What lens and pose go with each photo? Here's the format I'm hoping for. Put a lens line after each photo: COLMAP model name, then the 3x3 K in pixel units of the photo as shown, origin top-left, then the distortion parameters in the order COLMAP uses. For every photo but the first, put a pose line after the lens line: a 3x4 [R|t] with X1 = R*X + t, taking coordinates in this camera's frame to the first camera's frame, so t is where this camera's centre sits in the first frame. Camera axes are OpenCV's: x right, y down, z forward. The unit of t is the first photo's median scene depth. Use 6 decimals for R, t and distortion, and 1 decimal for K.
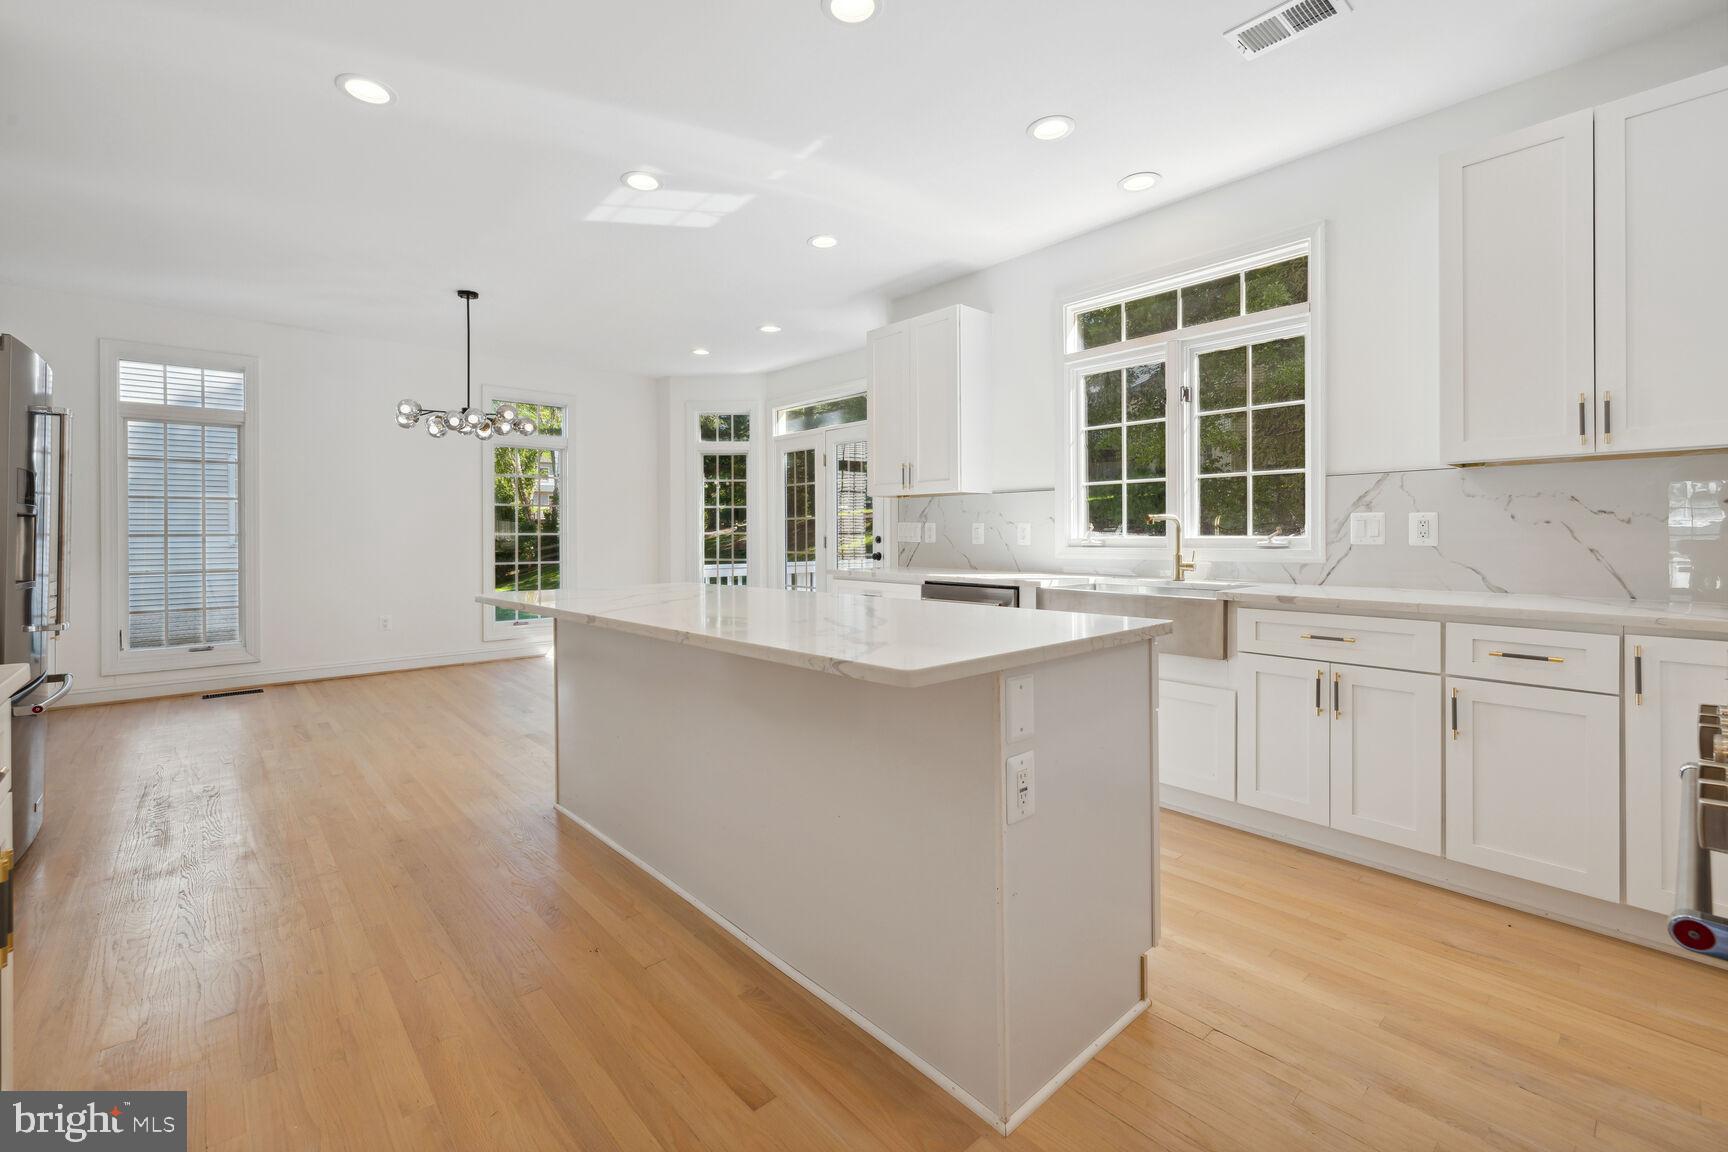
lens RADIAL K [[753.5, 0, 871.4], [0, 753.5, 535.9], [0, 0, 1]] dist [-0.000889, -0.000145]
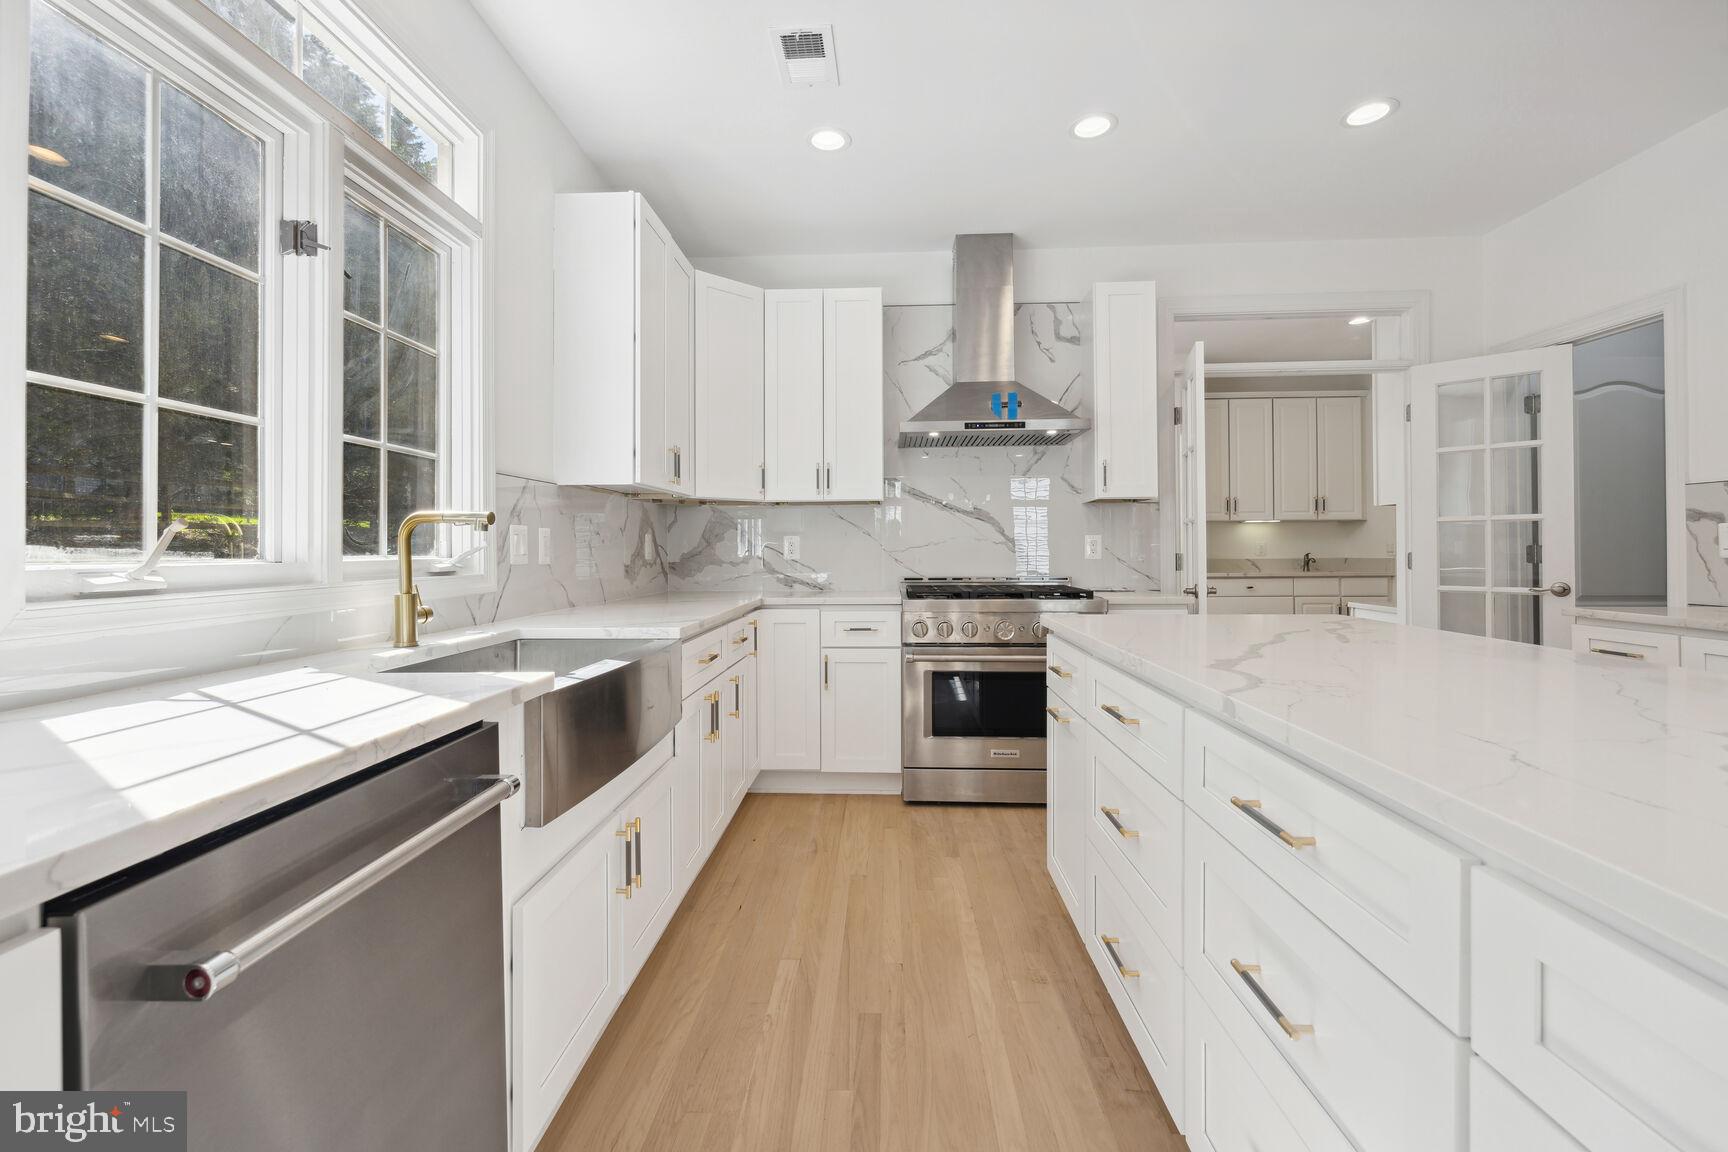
lens RADIAL K [[753.5, 0, 871.4], [0, 753.5, 535.9], [0, 0, 1]] dist [-0.000889, -0.000145]
pose [[-0.719126, 0.011124, 0.694790, -0.235013], [0.005745, 0.999933, -0.010063, -0.009899], [-0.694855, -0.003246, -0.719142, 1.749174]]
